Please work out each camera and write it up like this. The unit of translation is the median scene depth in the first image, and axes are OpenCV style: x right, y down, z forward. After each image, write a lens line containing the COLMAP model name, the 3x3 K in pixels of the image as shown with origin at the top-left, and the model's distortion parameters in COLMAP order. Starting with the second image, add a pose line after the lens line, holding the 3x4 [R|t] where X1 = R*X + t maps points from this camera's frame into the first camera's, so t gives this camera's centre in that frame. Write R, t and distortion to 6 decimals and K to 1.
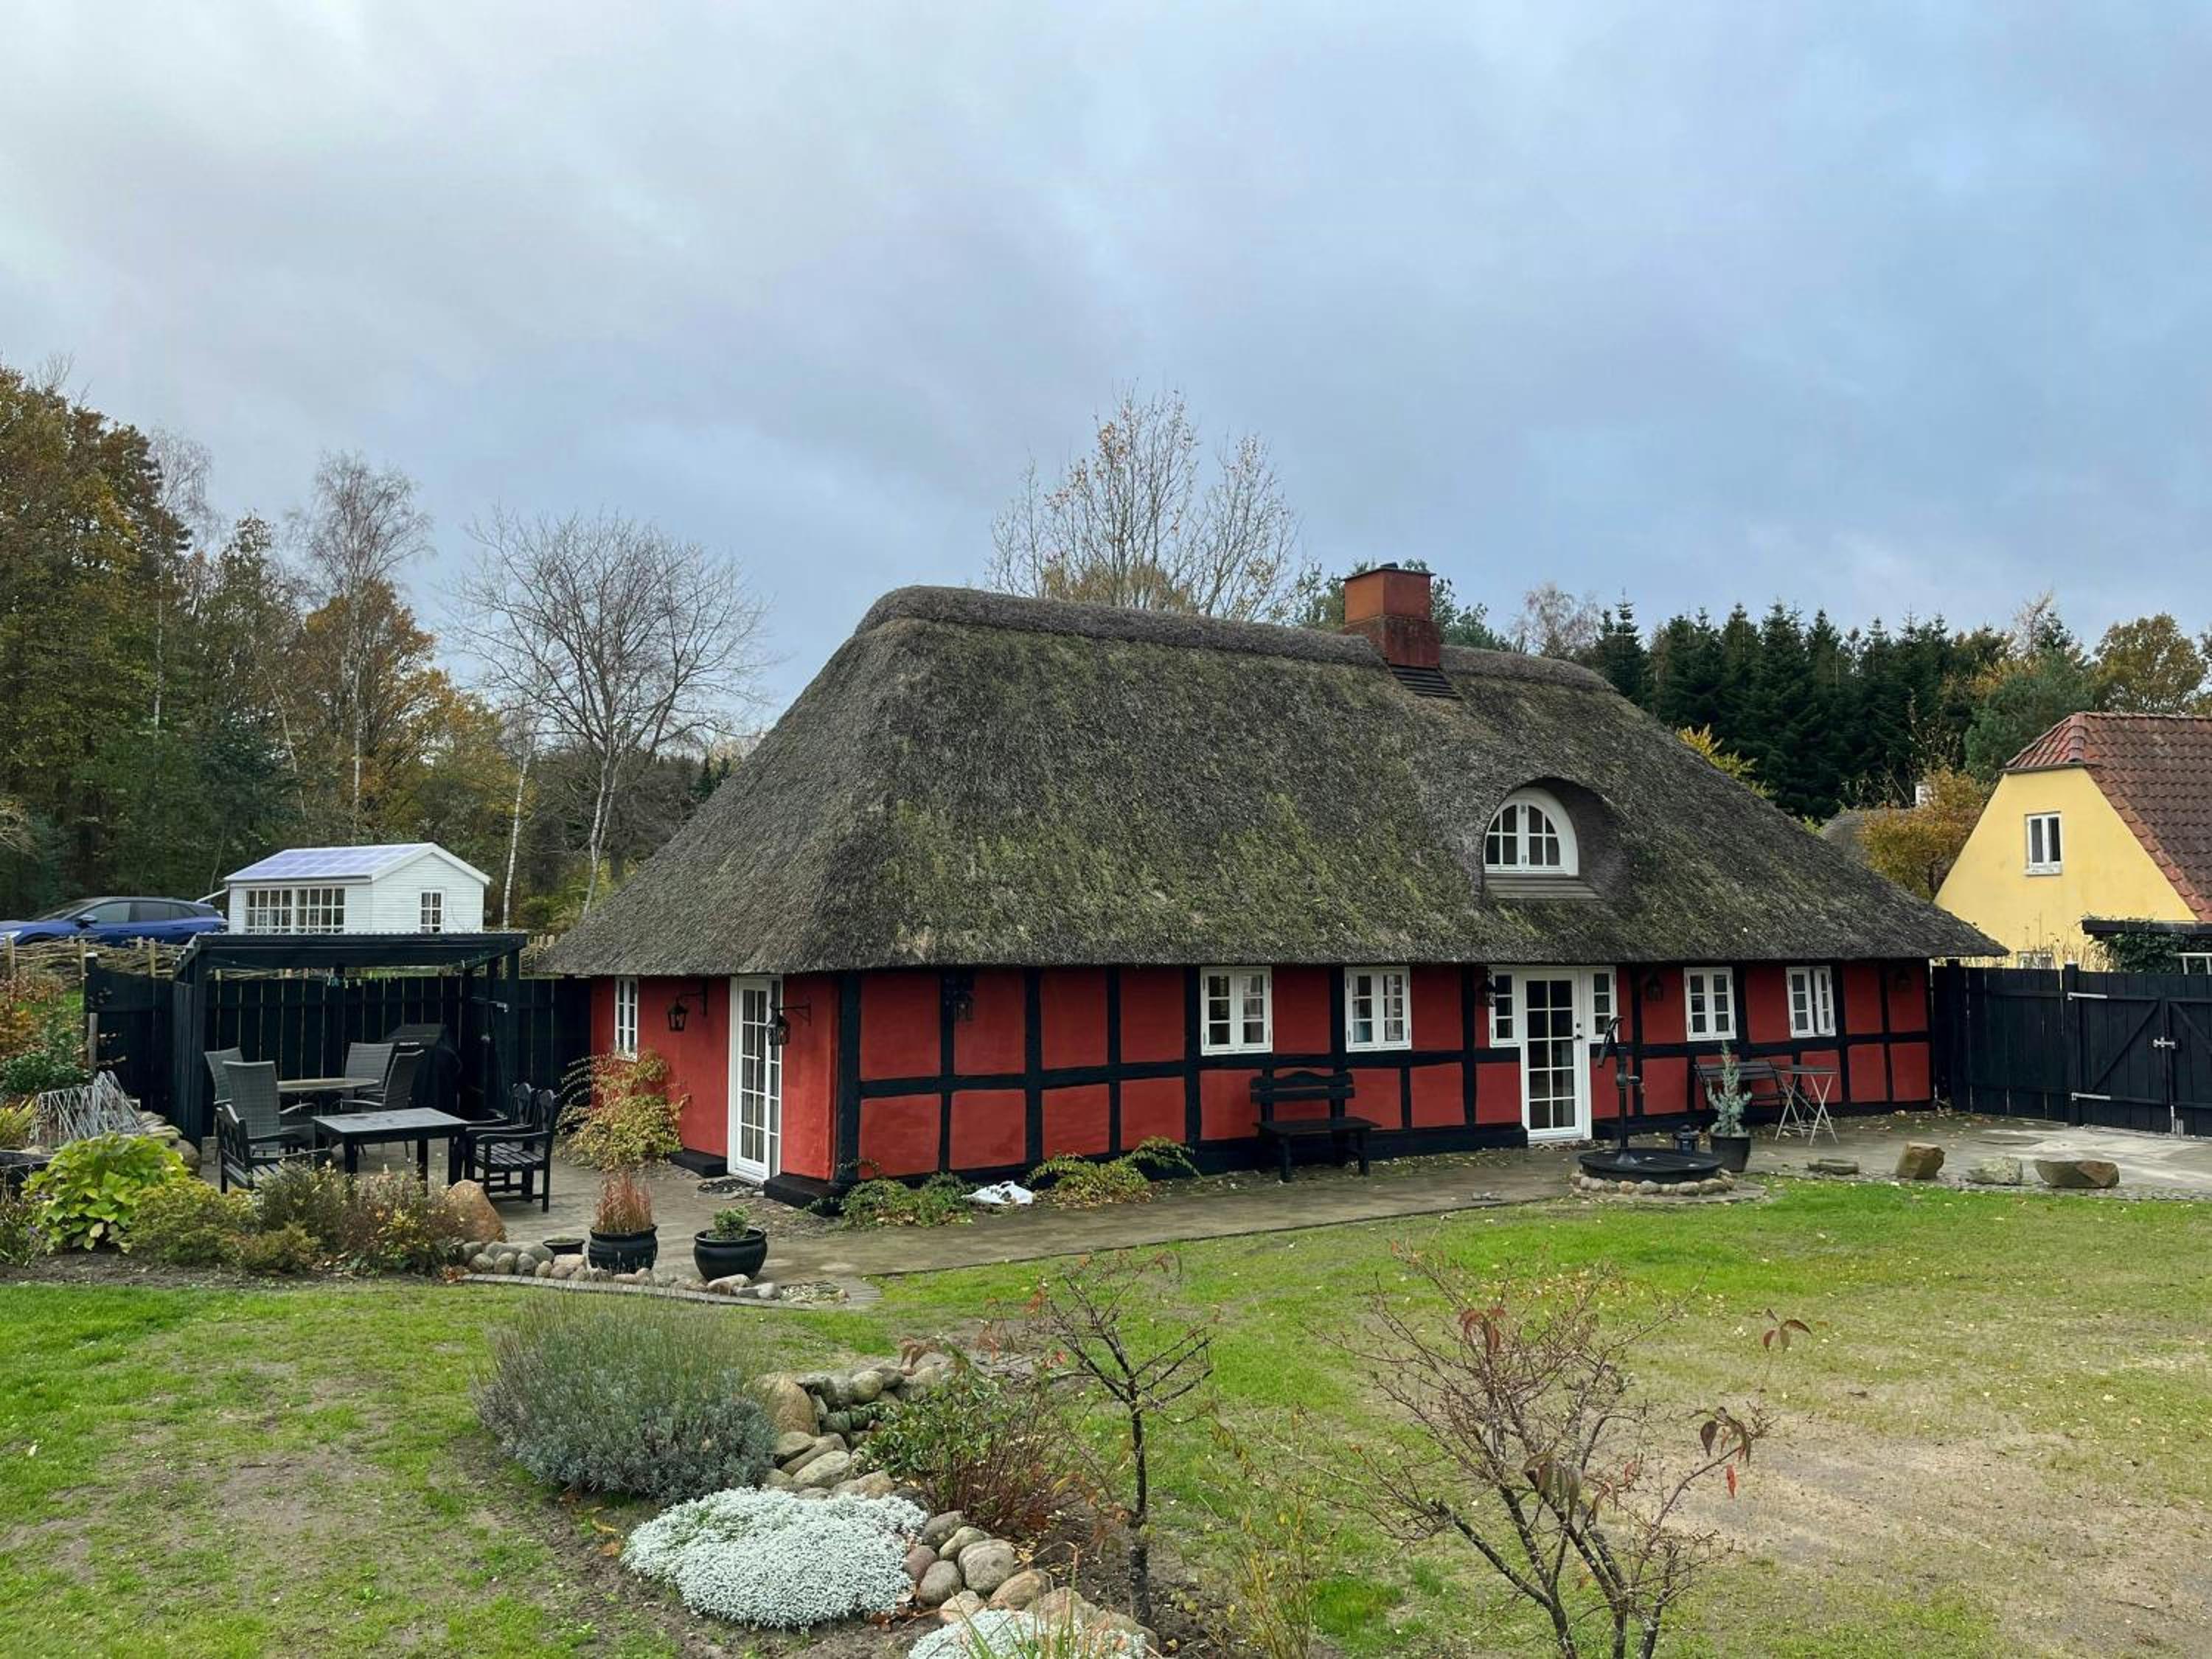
lens RADIAL K [[1687.0, 0, 1118.7], [0, 1687.0, 817.8], [0, 0, 1]] dist [0.082788, -0.107181]
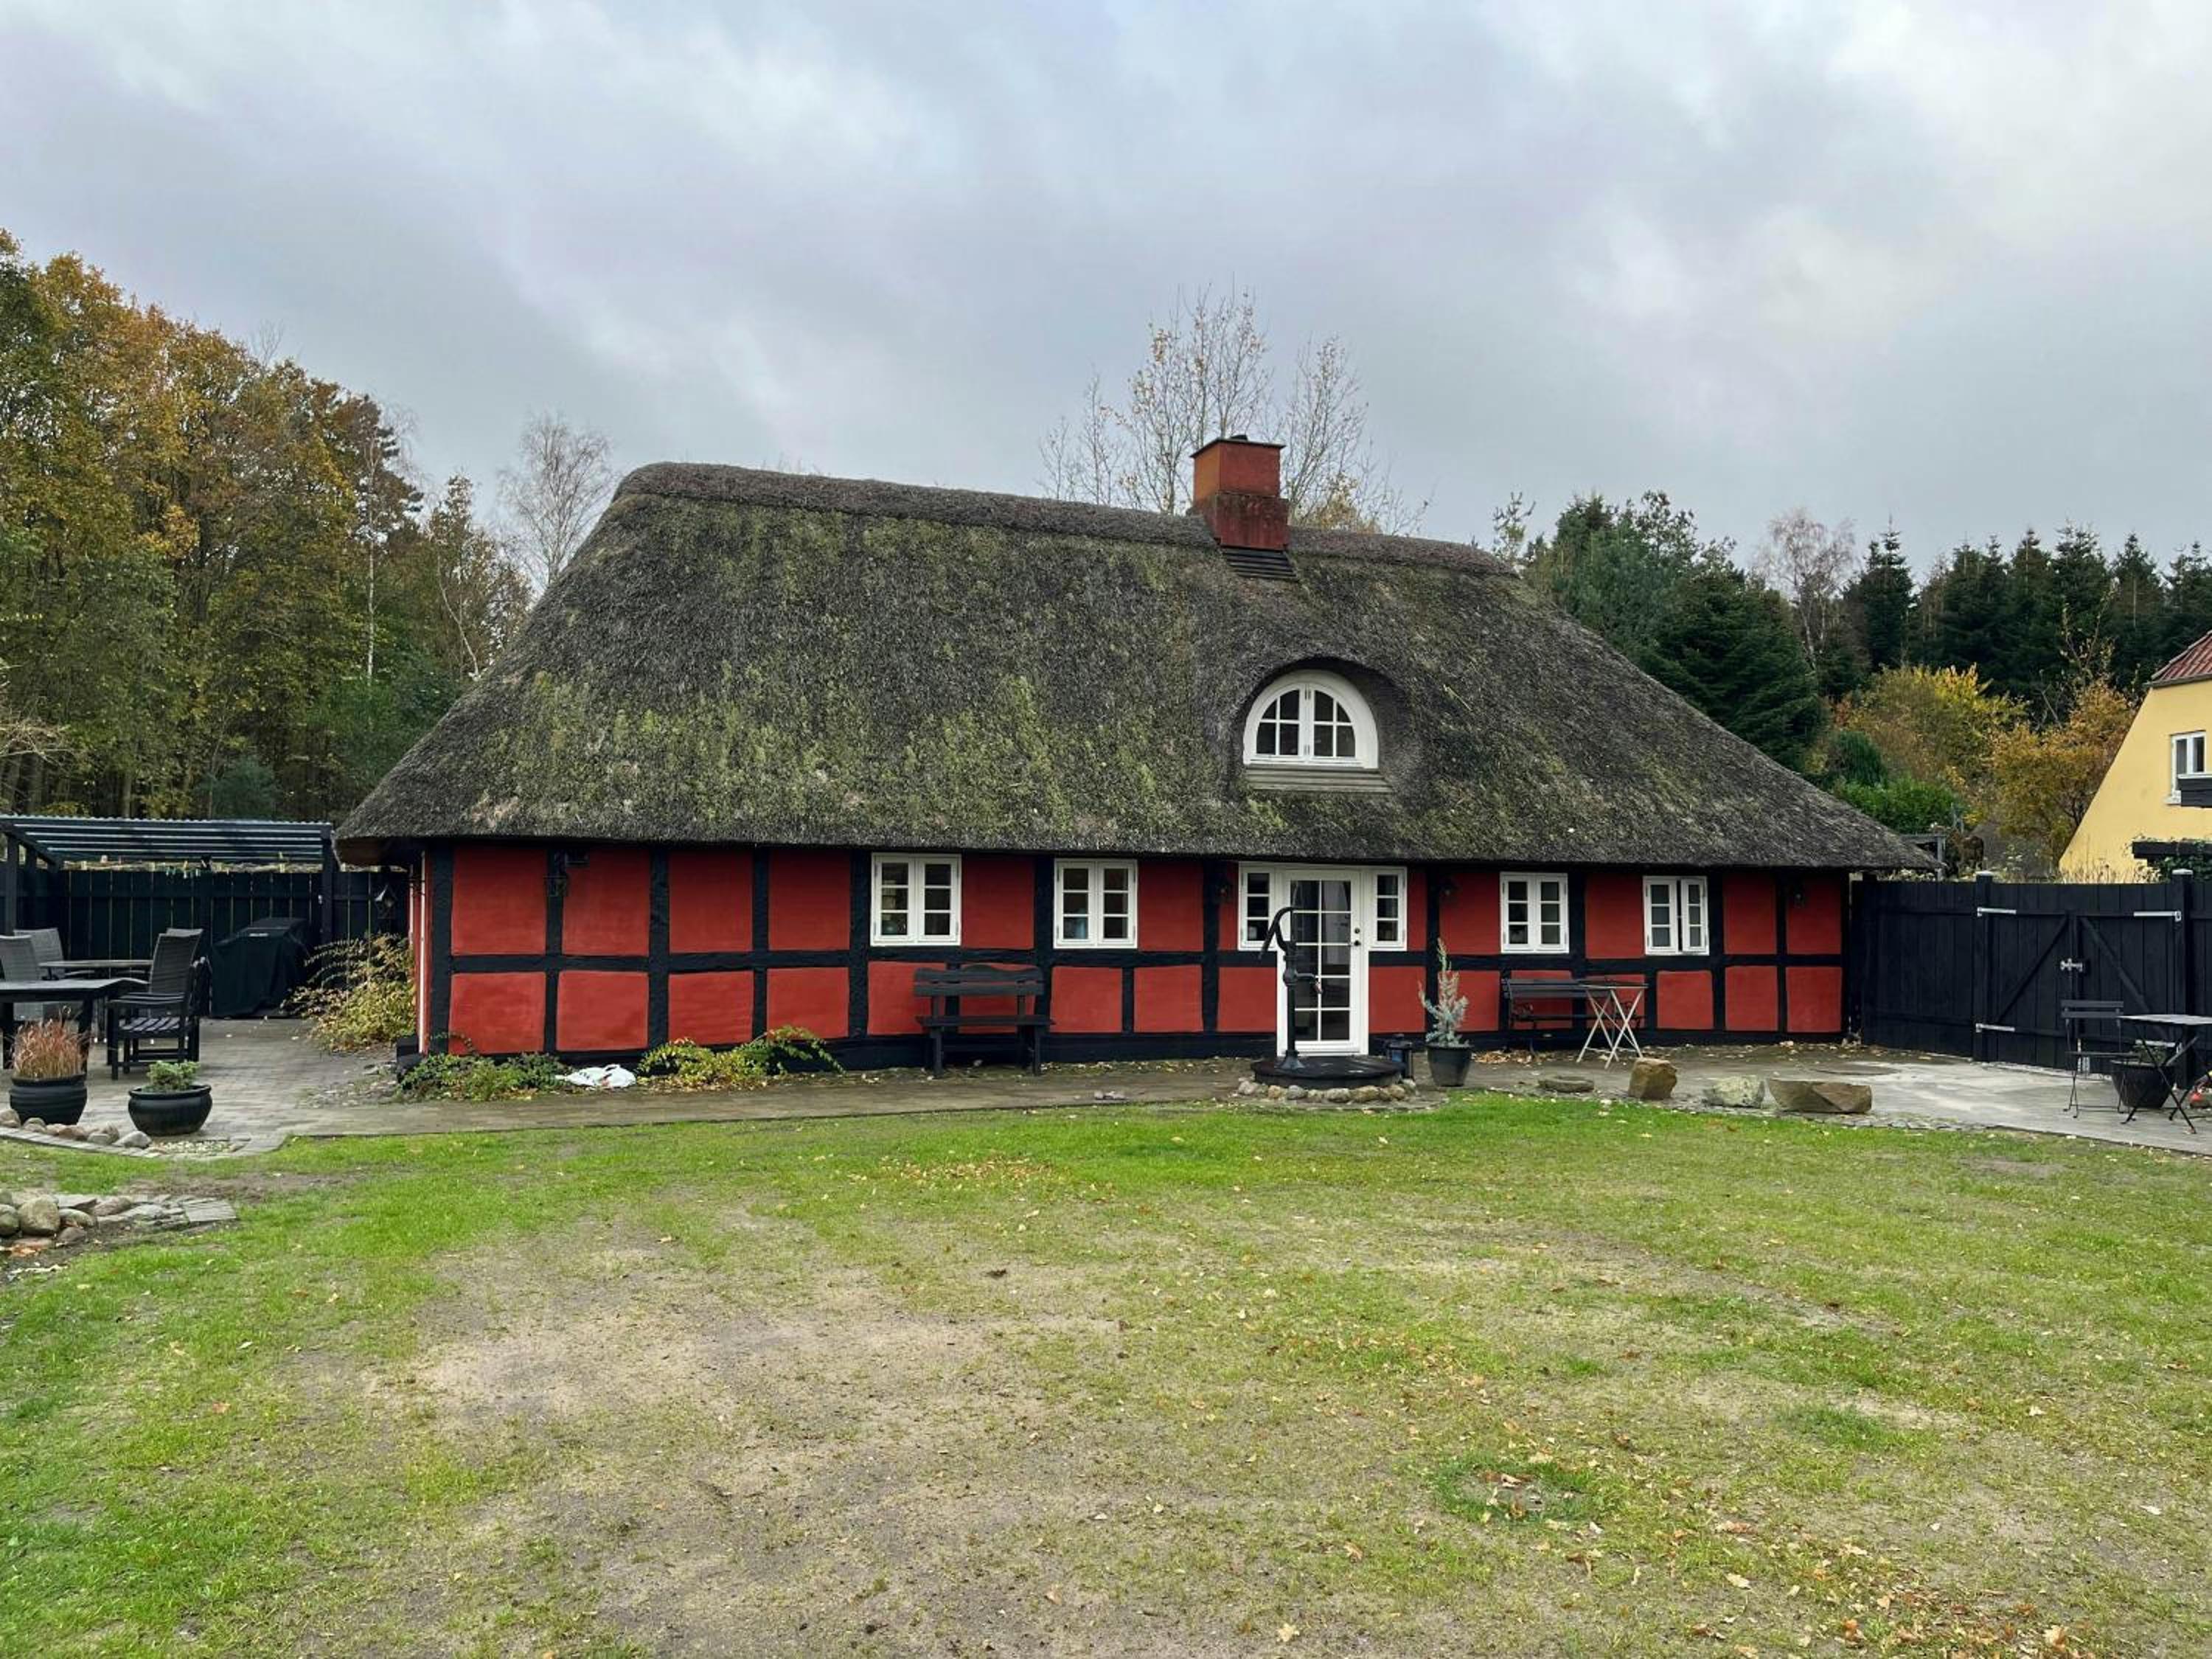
lens RADIAL K [[1683.5, 0, 1106.9], [0, 1683.5, 883.4], [0, 0, 1]] dist [0.091183, -0.120132]
pose [[0.983022, 0.012430, -0.183066, 0.305092], [-0.001559, 0.998232, 0.059412, 0.043266], [0.183481, -0.058118, 0.981304, 0.089175]]
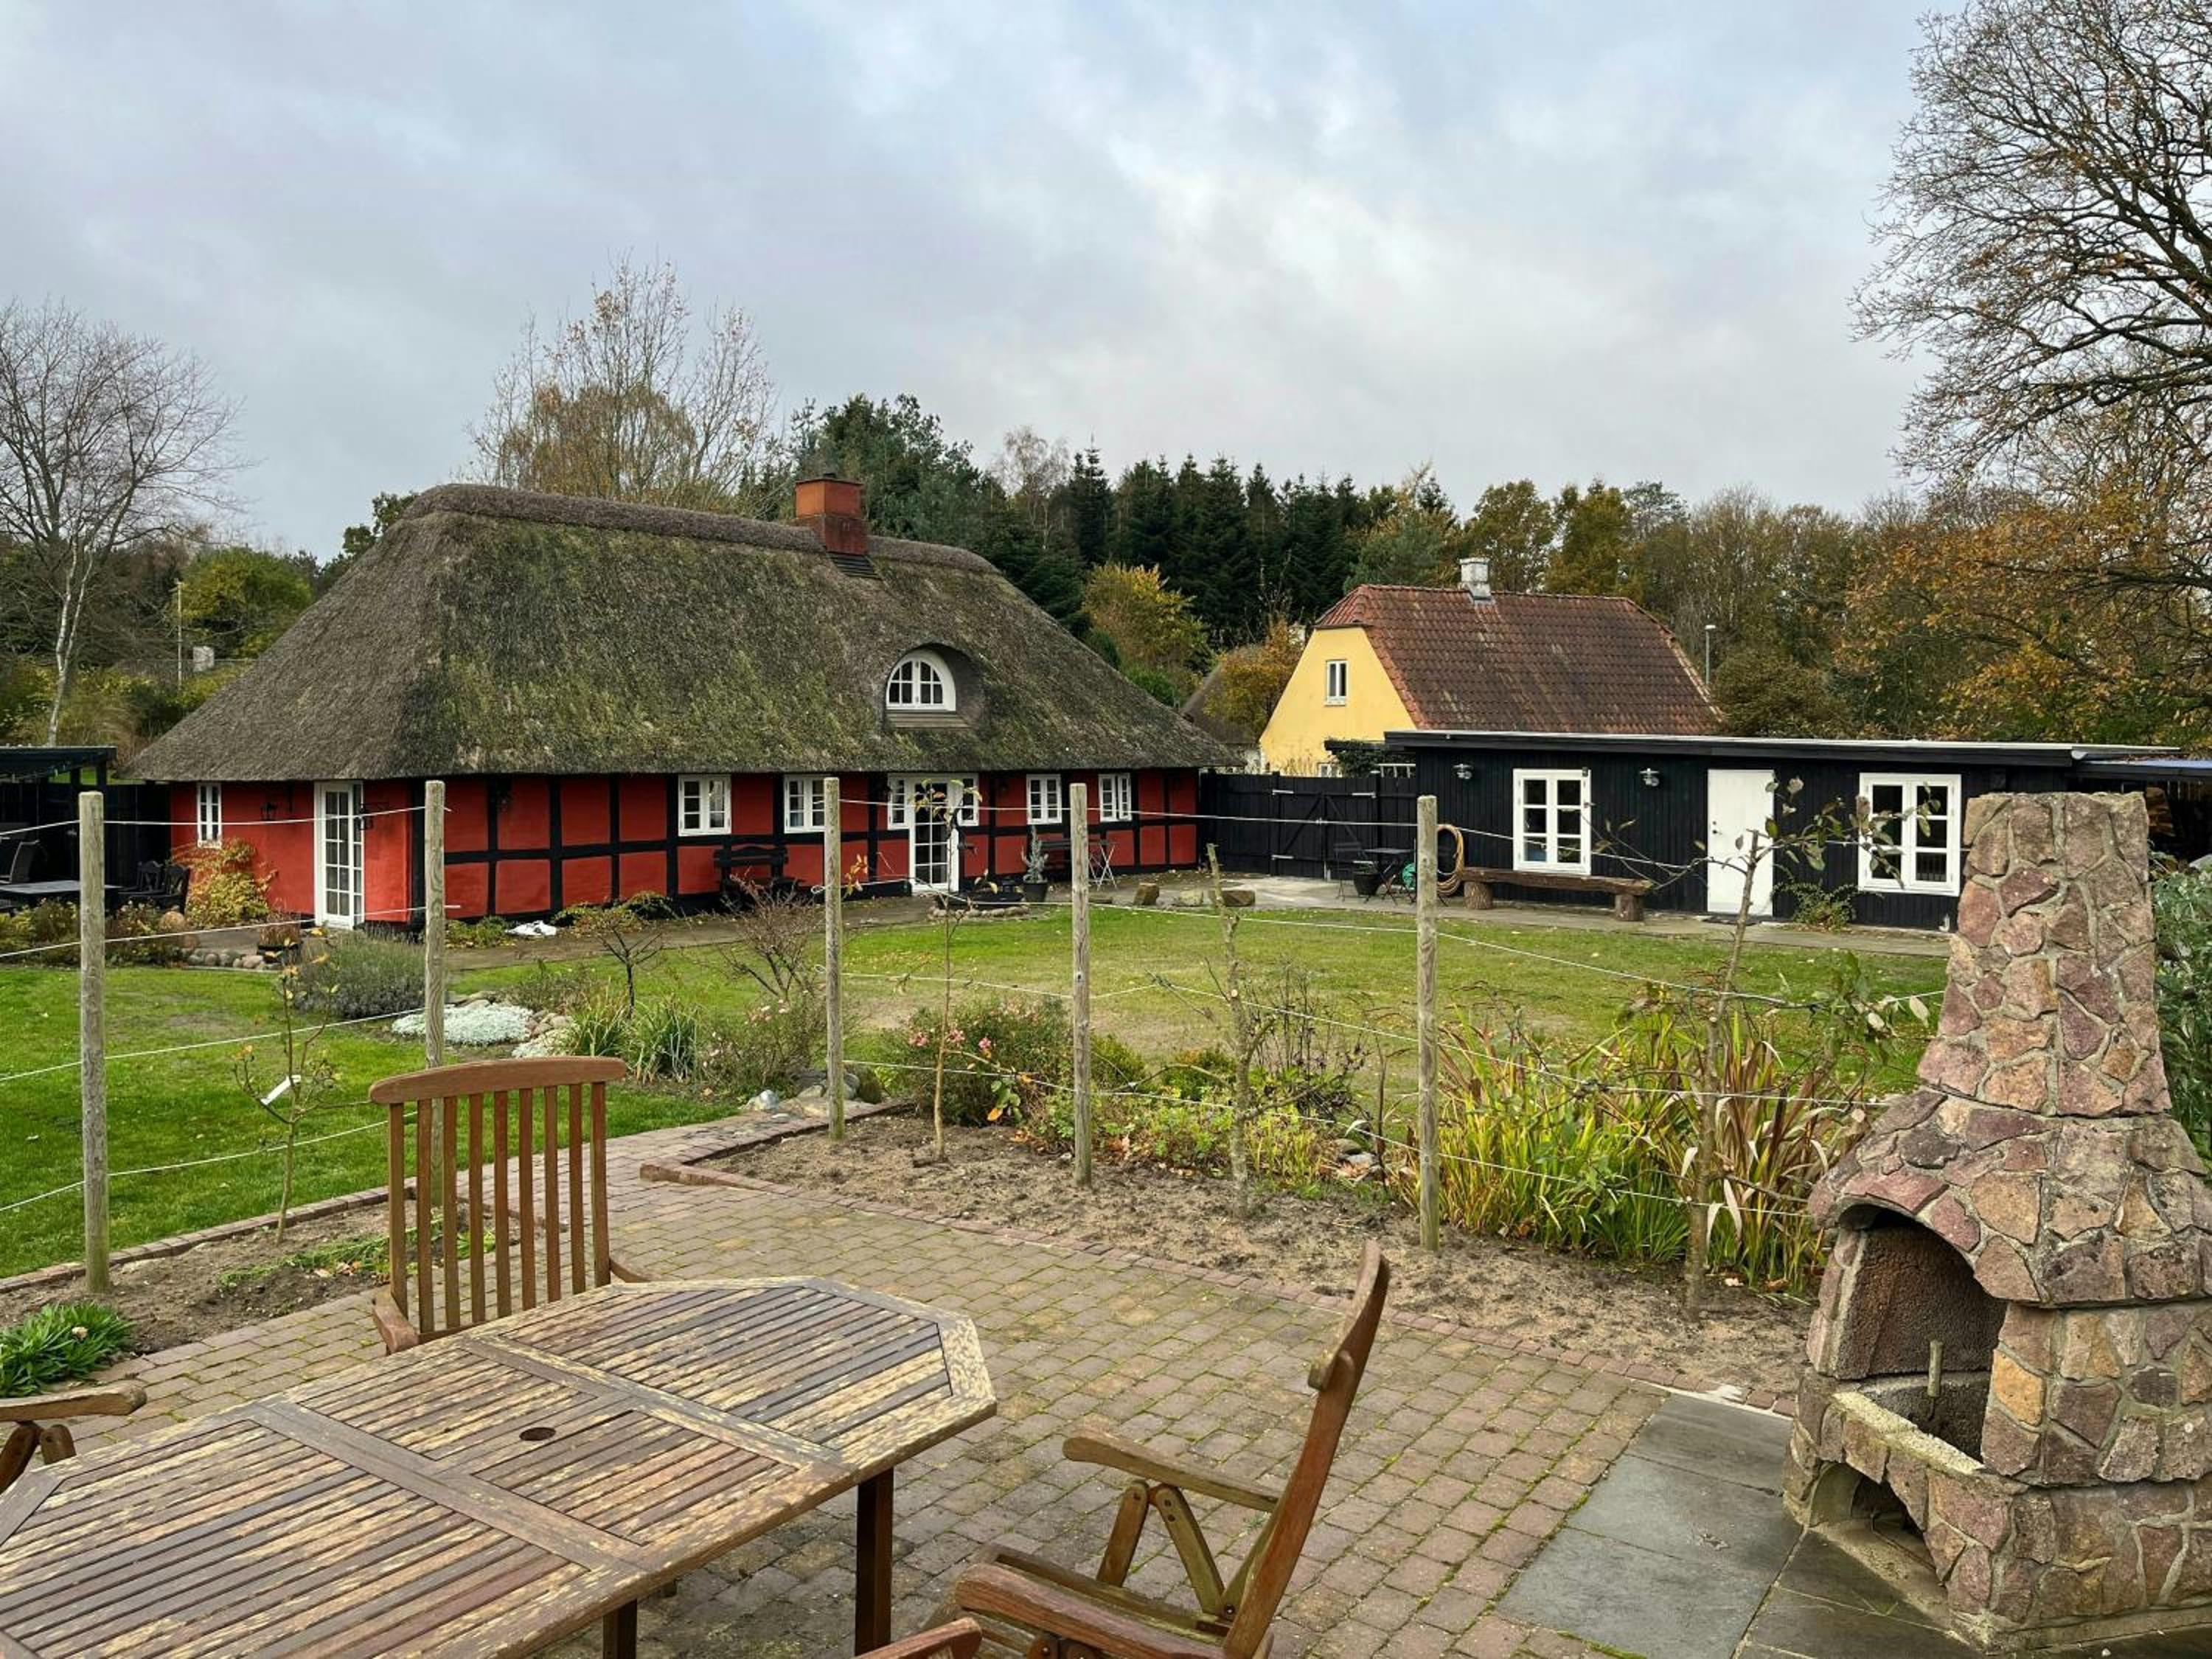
lens RADIAL K [[1683.0, 0, 1141.8], [0, 1683.0, 781.8], [0, 0, 1]] dist [0.039378, -0.051905]
pose [[0.954497, -0.001920, 0.298214, -0.002821], [-0.025203, 0.995882, 0.087082, -0.035071], [-0.297153, -0.090635, 0.950518, -0.415364]]
